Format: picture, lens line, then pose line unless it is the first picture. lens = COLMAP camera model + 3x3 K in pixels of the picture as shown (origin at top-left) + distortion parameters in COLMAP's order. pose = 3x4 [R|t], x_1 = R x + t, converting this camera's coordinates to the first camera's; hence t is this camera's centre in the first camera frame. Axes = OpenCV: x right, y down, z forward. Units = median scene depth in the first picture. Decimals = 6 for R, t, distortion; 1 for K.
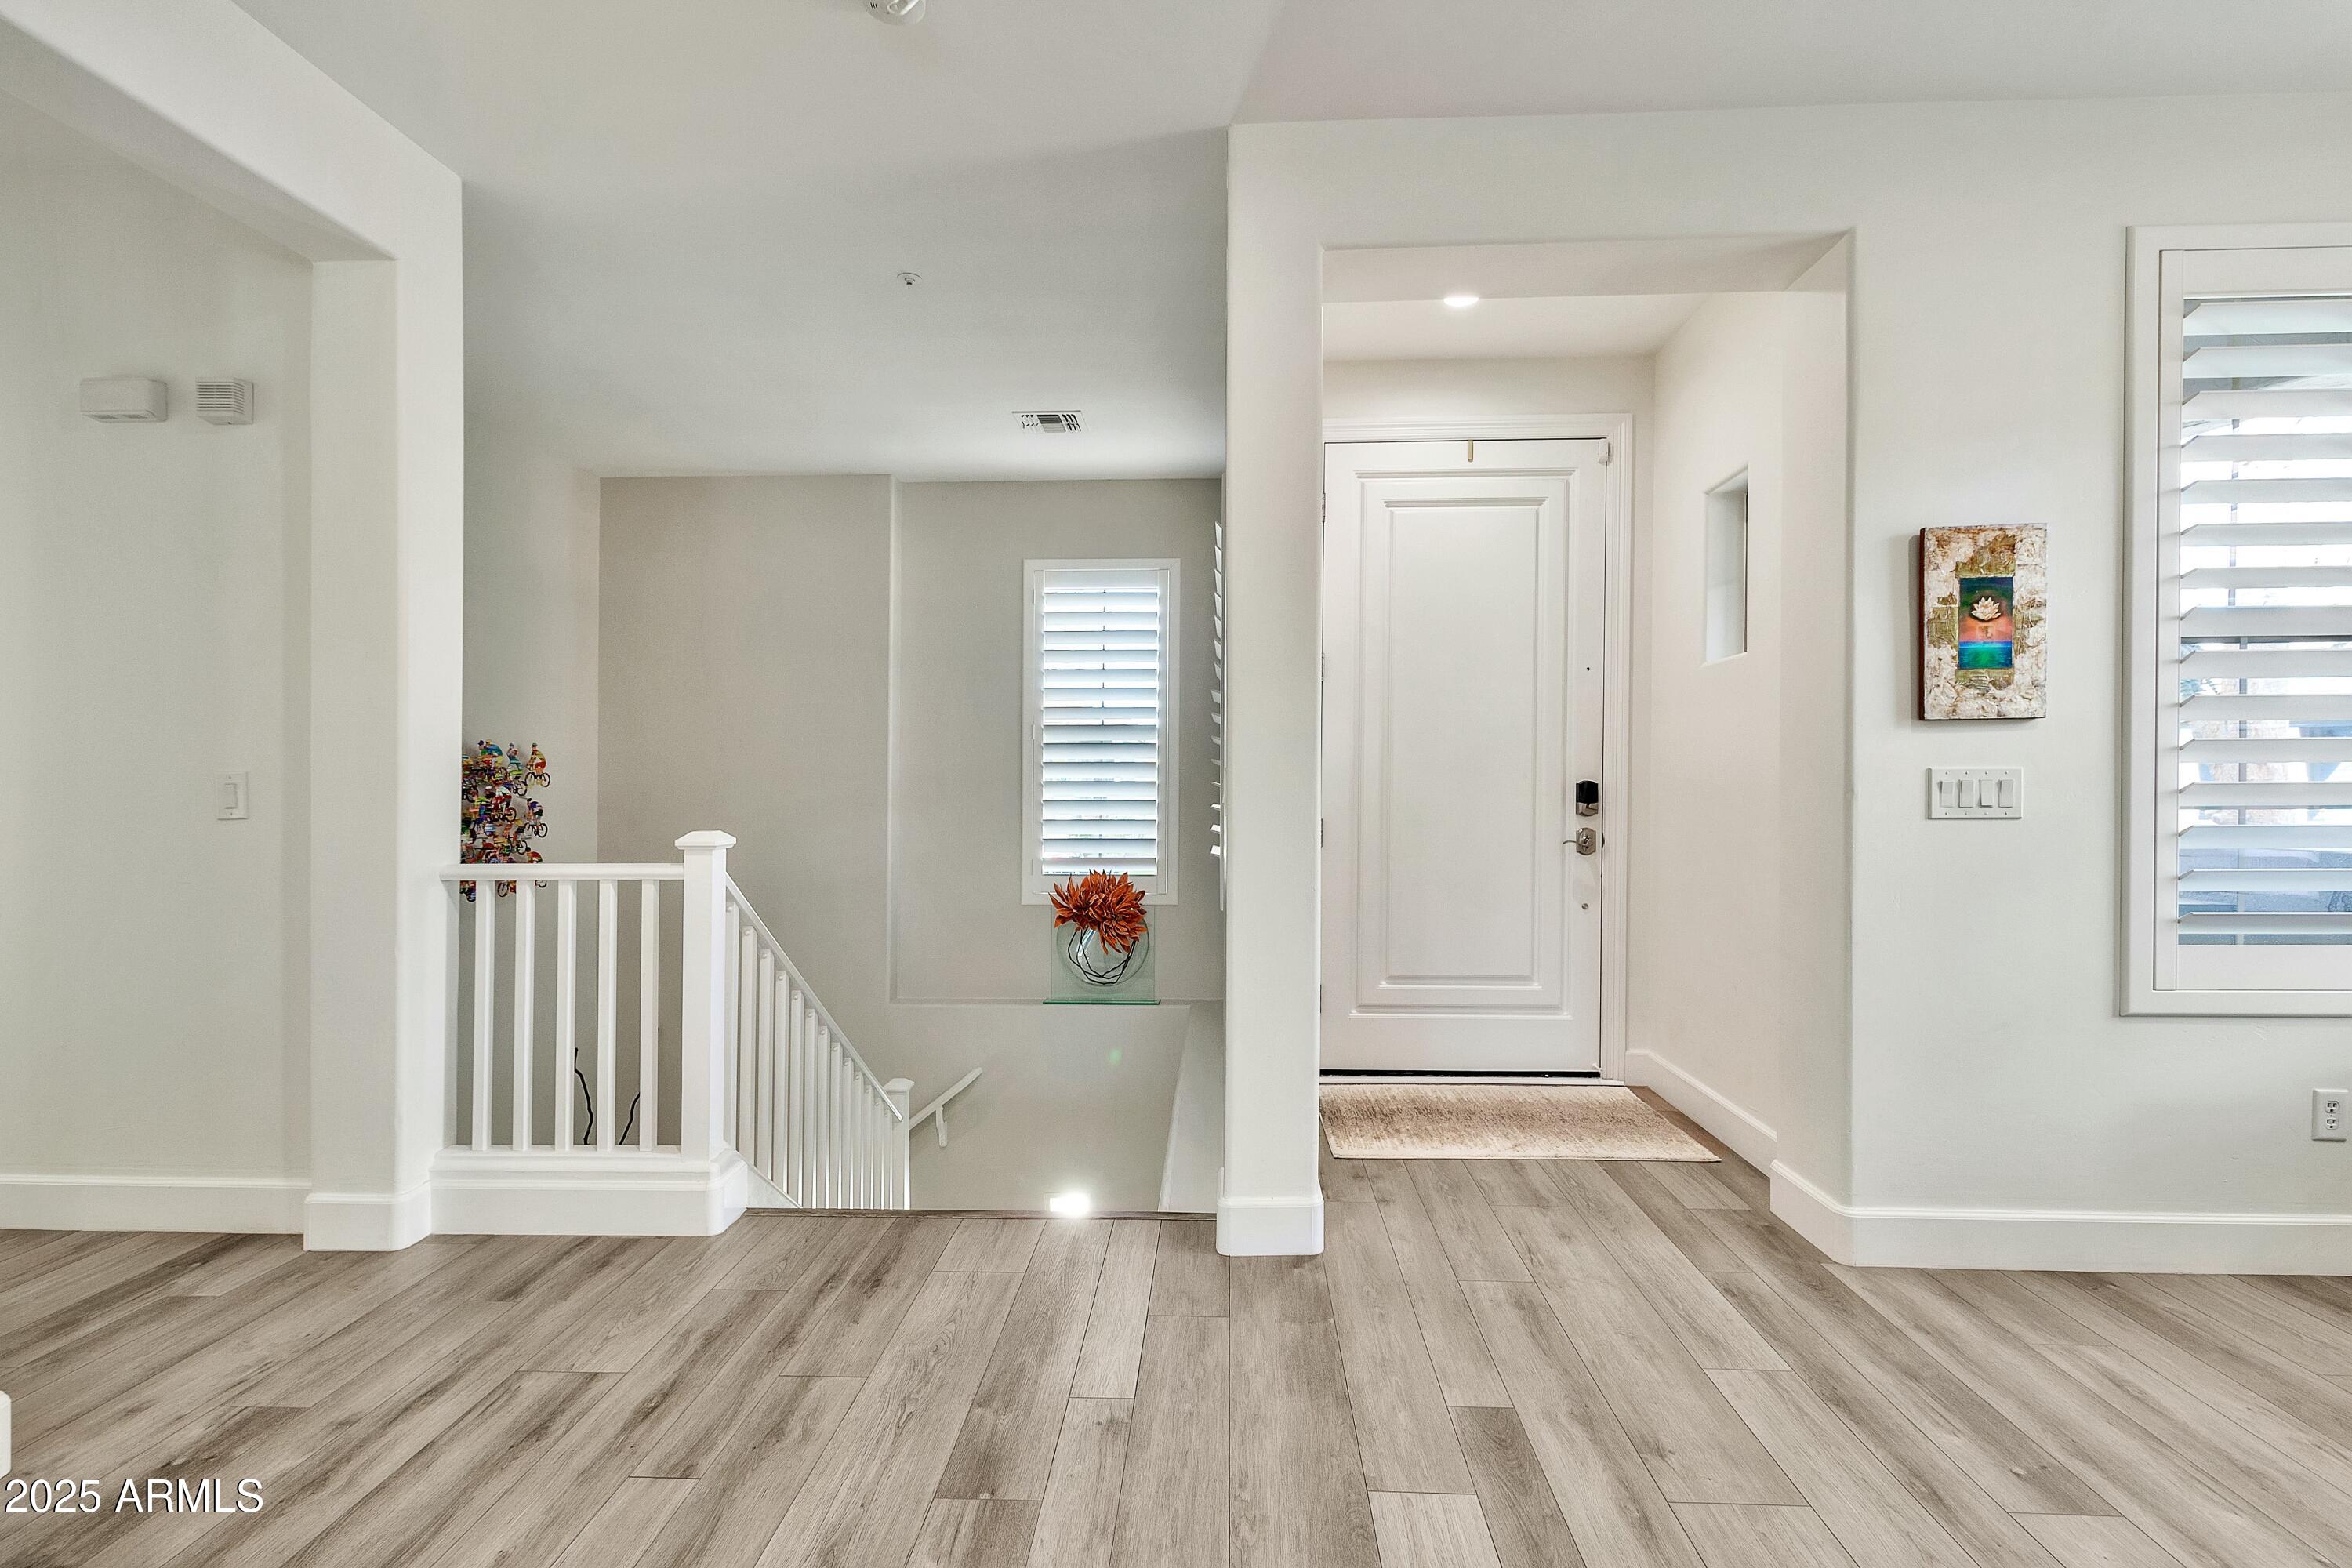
lens RADIAL K [[1098.8, 0, 1176.0], [0, 1098.8, 802.0], [0, 0, 1]] dist [0.002085, 0.000500]
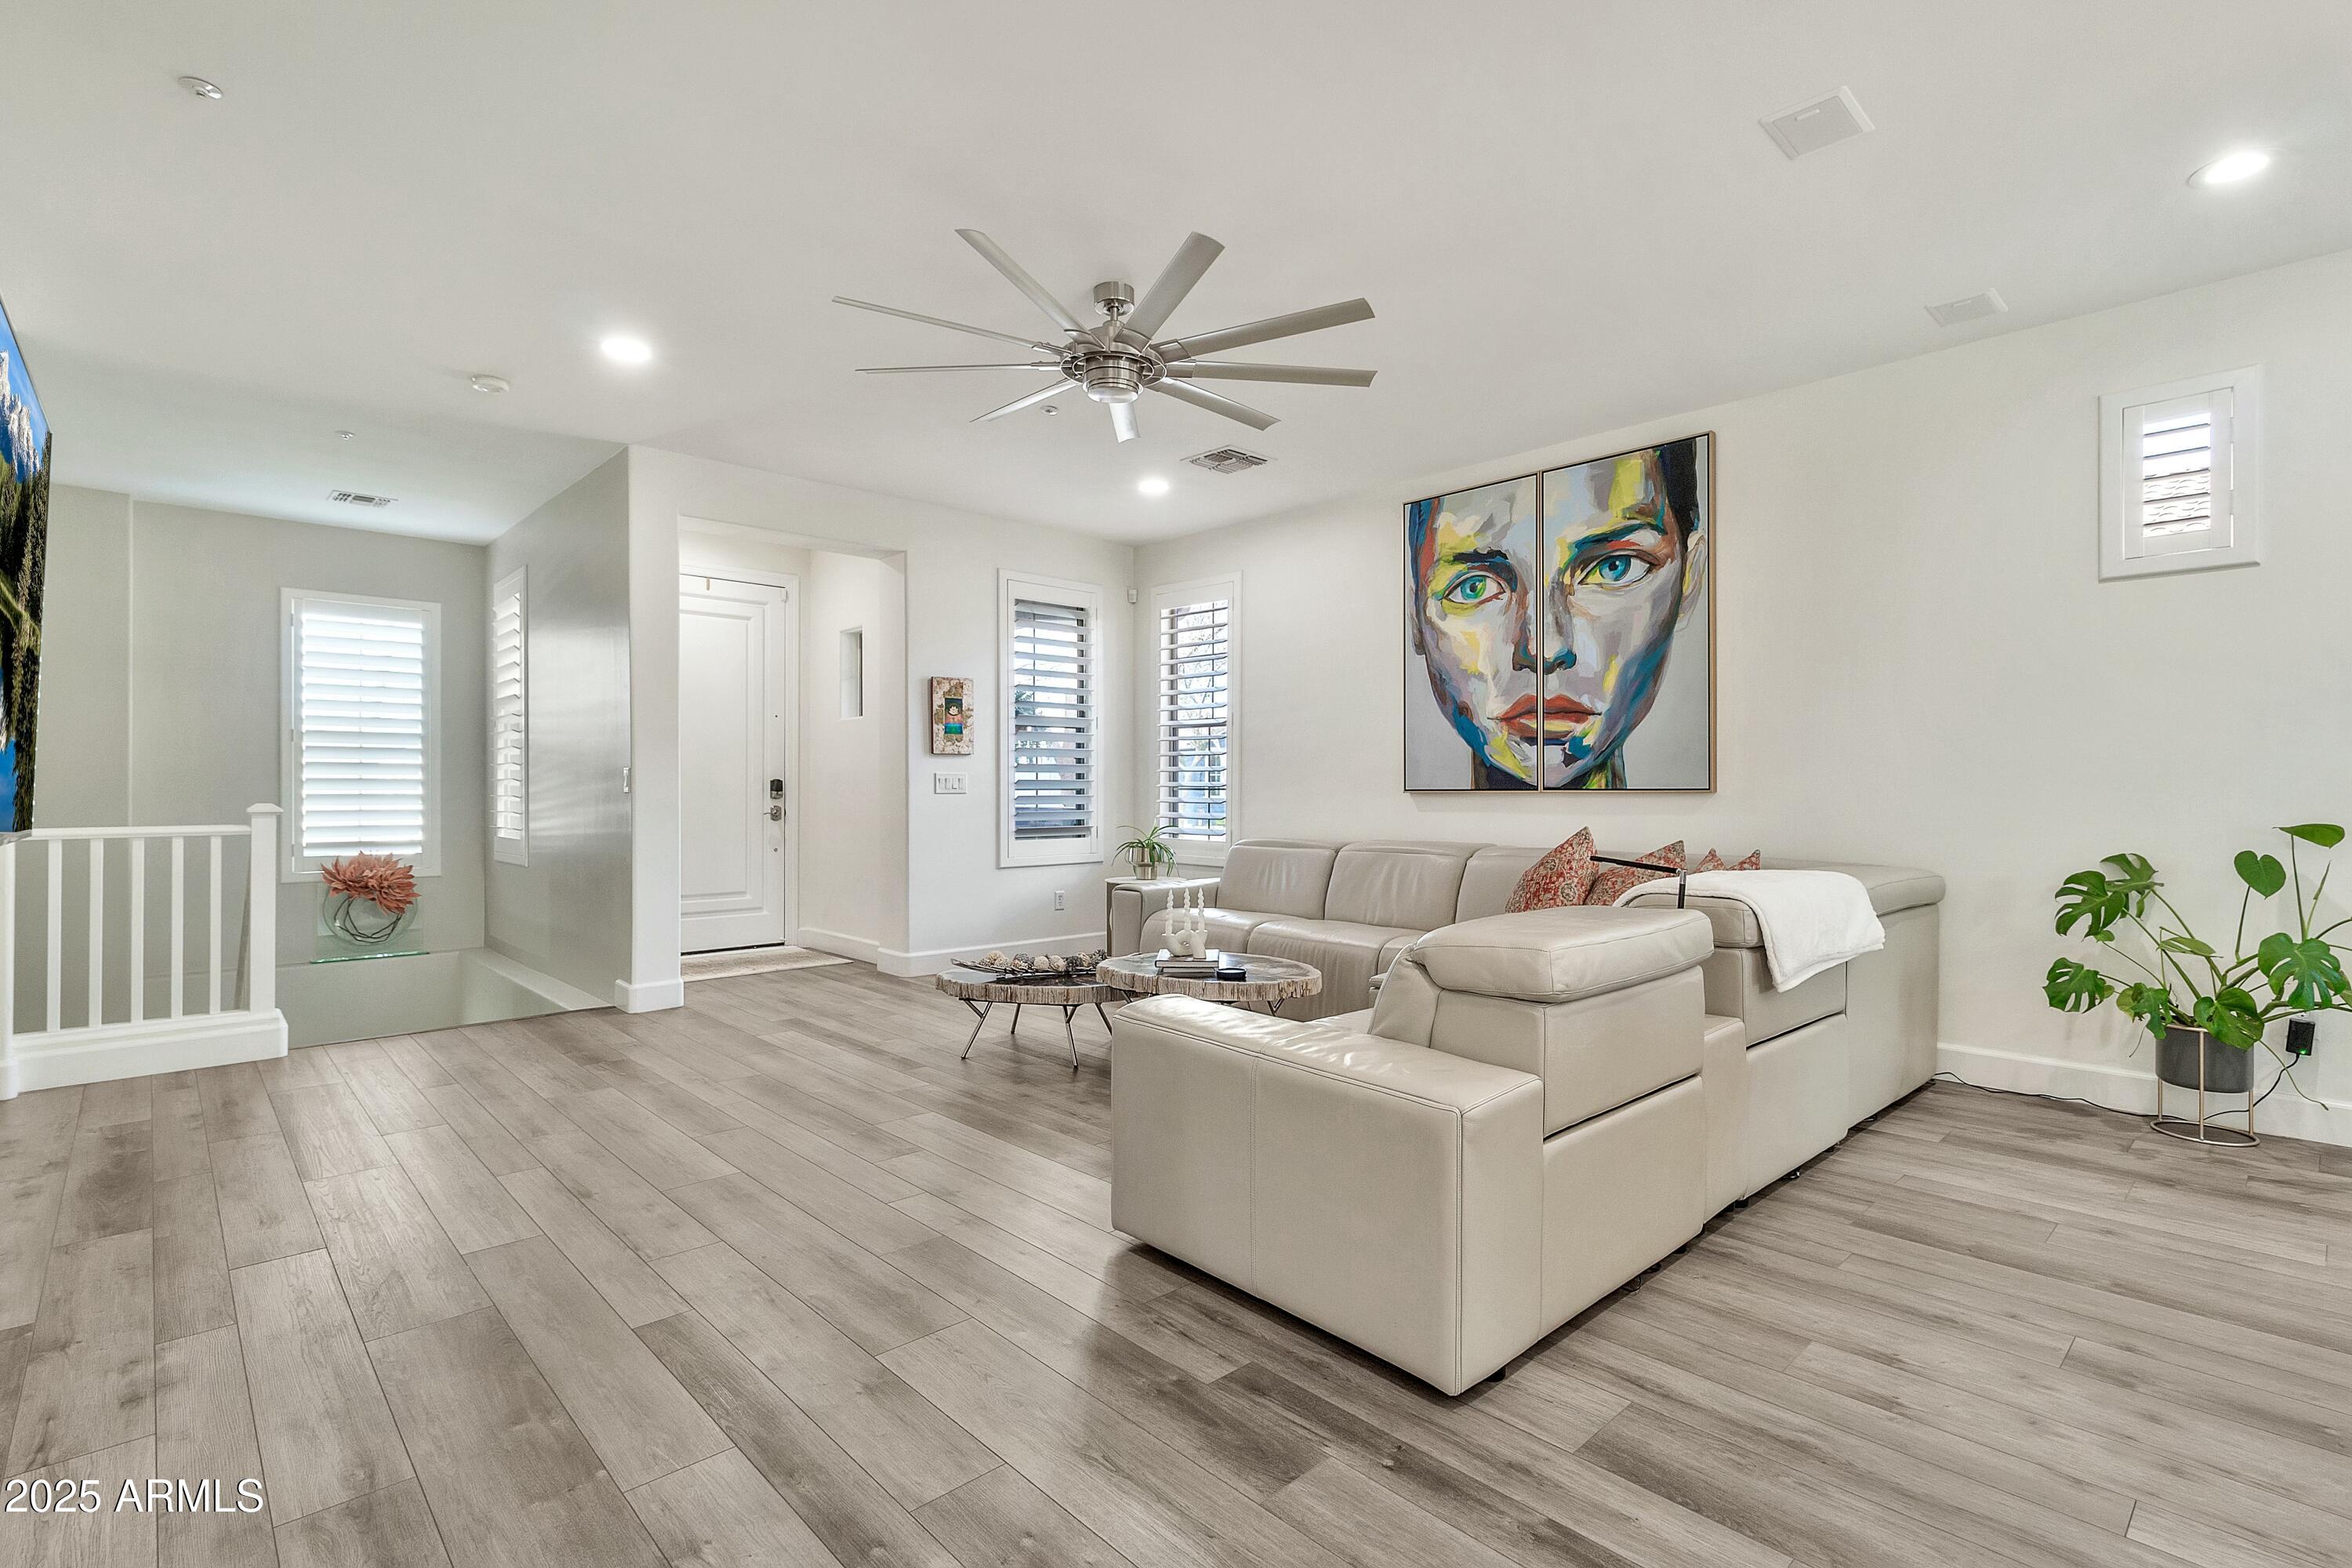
lens RADIAL K [[1094.8, 0, 1176.0], [0, 1094.8, 784.0], [0, 0, 1]] dist [0.000944, 0.000542]
pose [[0.698534, 0.005763, 0.715553, -0.705464], [0.012363, 0.999721, -0.020120, 0.050686], [-0.715470, 0.022901, 0.698268, -1.116761]]
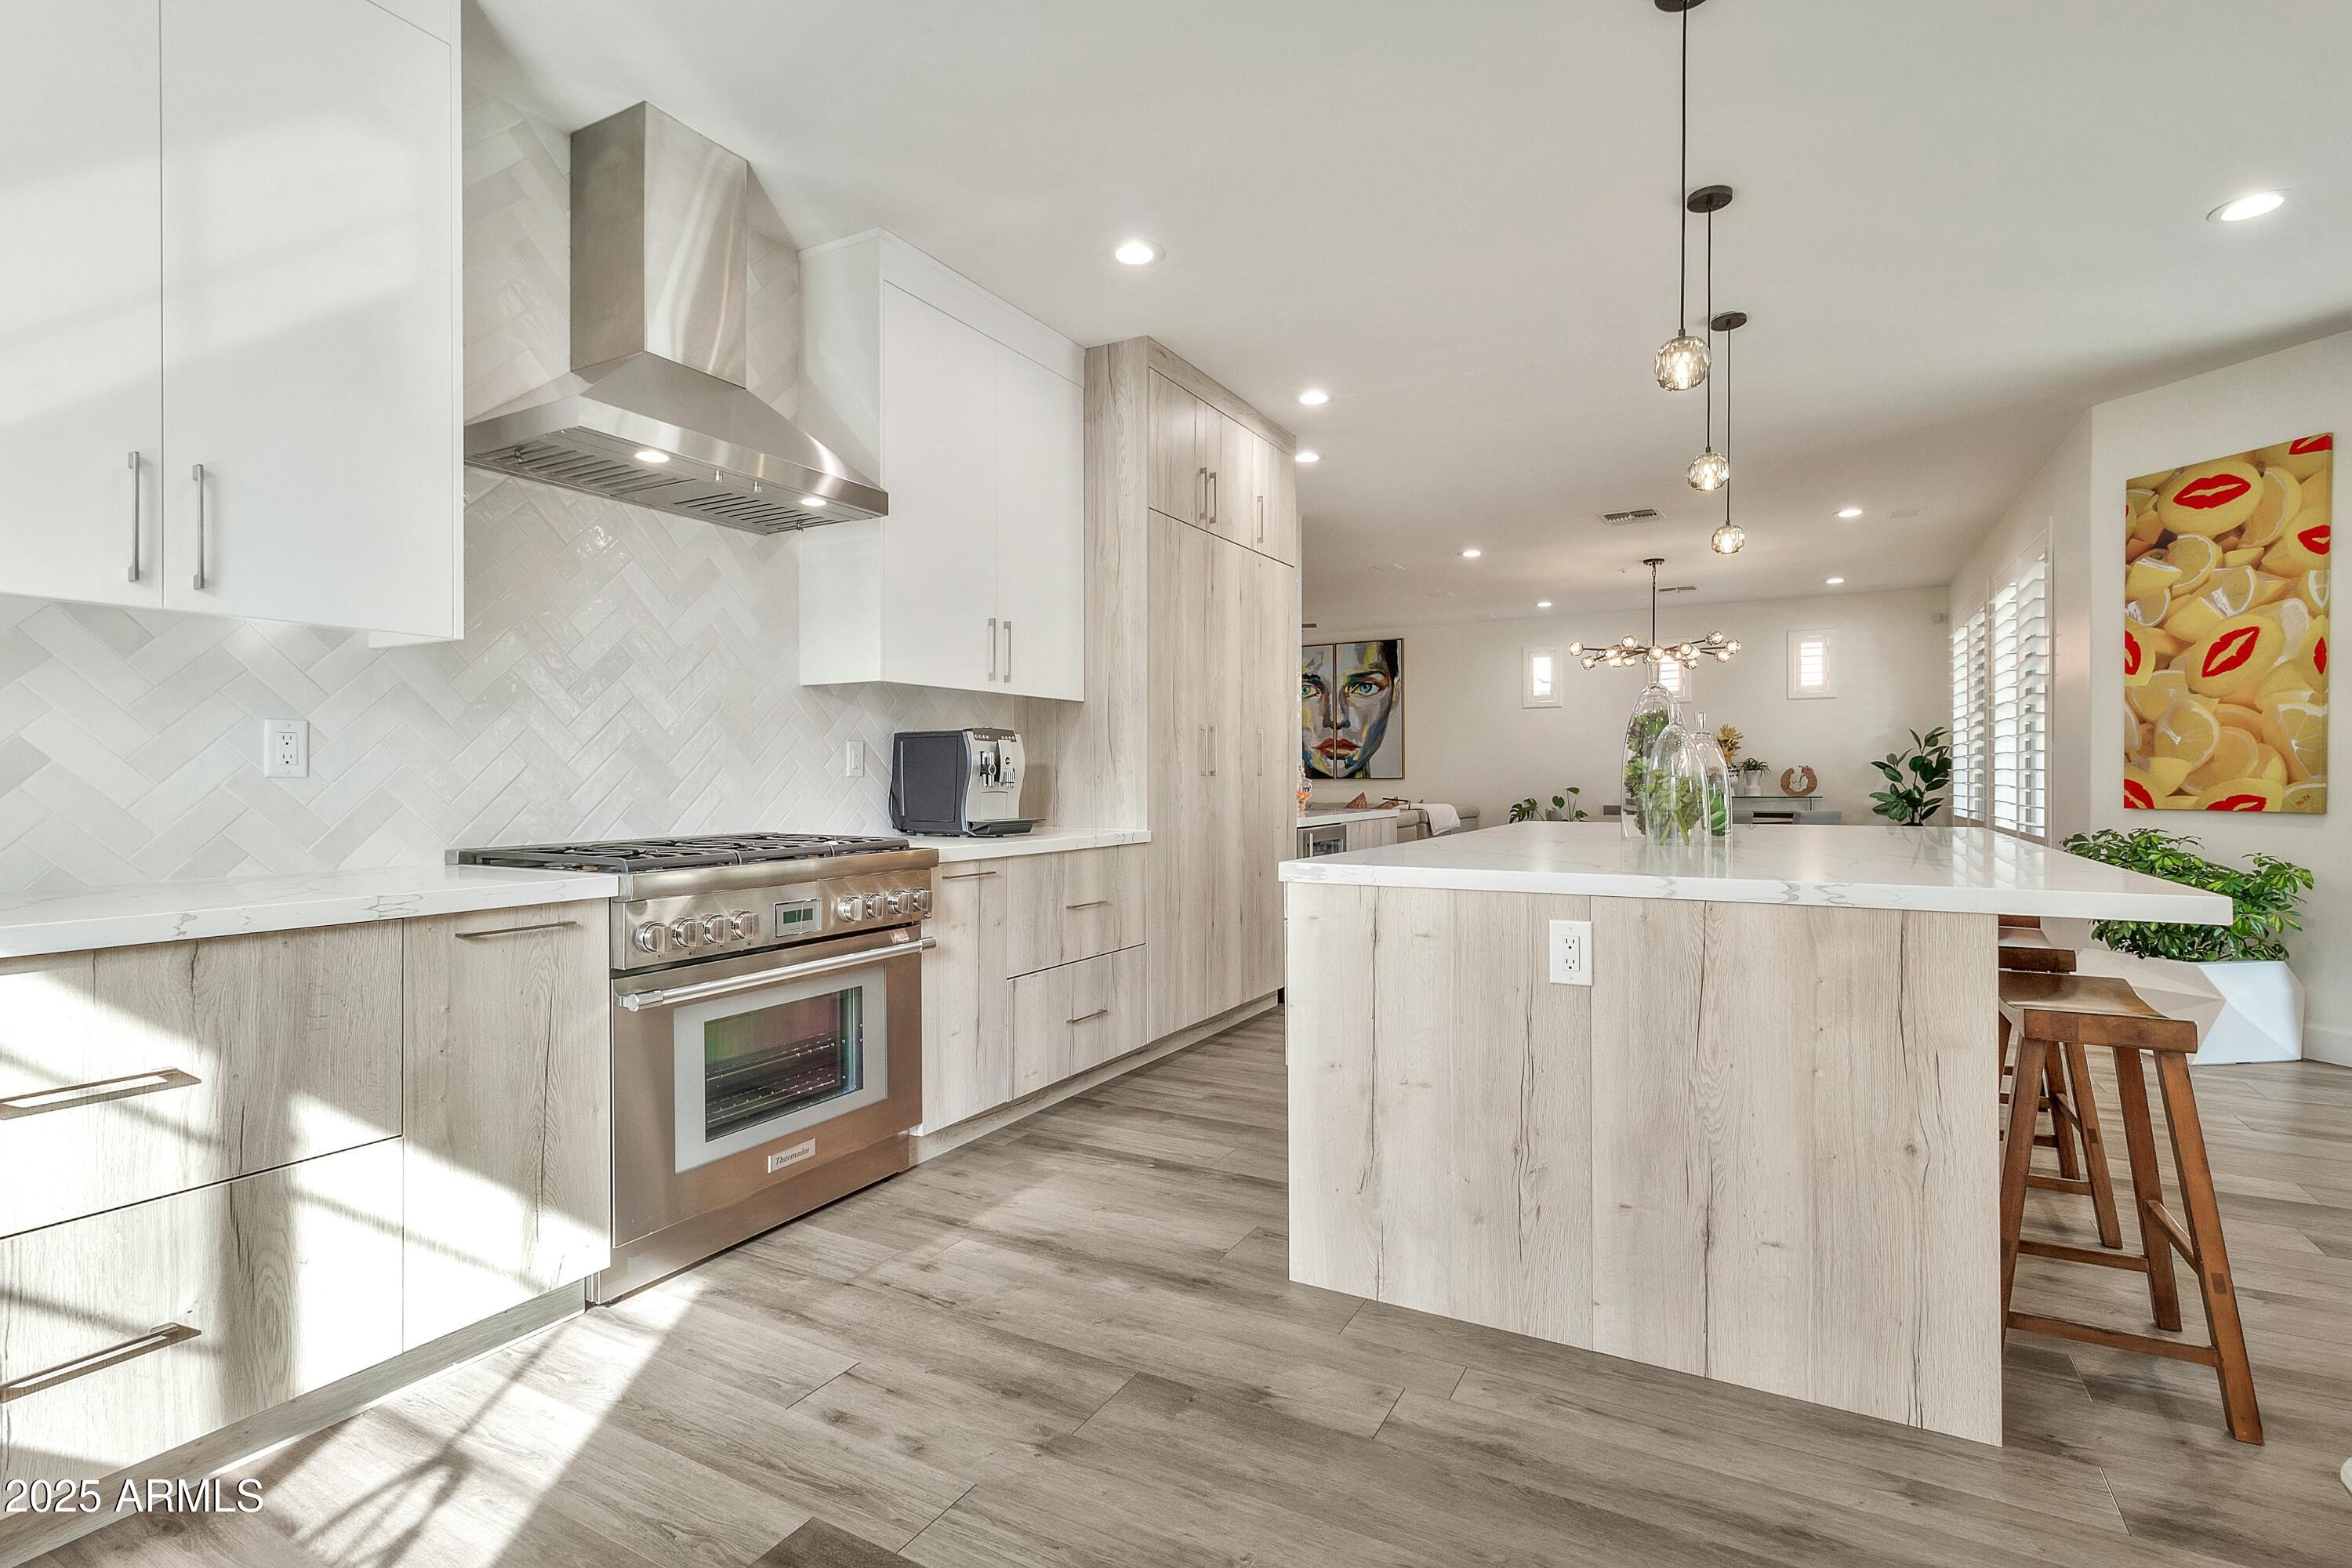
lens RADIAL K [[1094.8, 0, 1176.0], [0, 1094.8, 784.0], [0, 0, 1]] dist [0.000944, 0.000542]
pose [[0.446832, -0.001604, 0.894616, -3.337524], [0.021613, 0.999726, -0.009002, 0.079723], [-0.894357, 0.023357, 0.446744, -1.689674]]
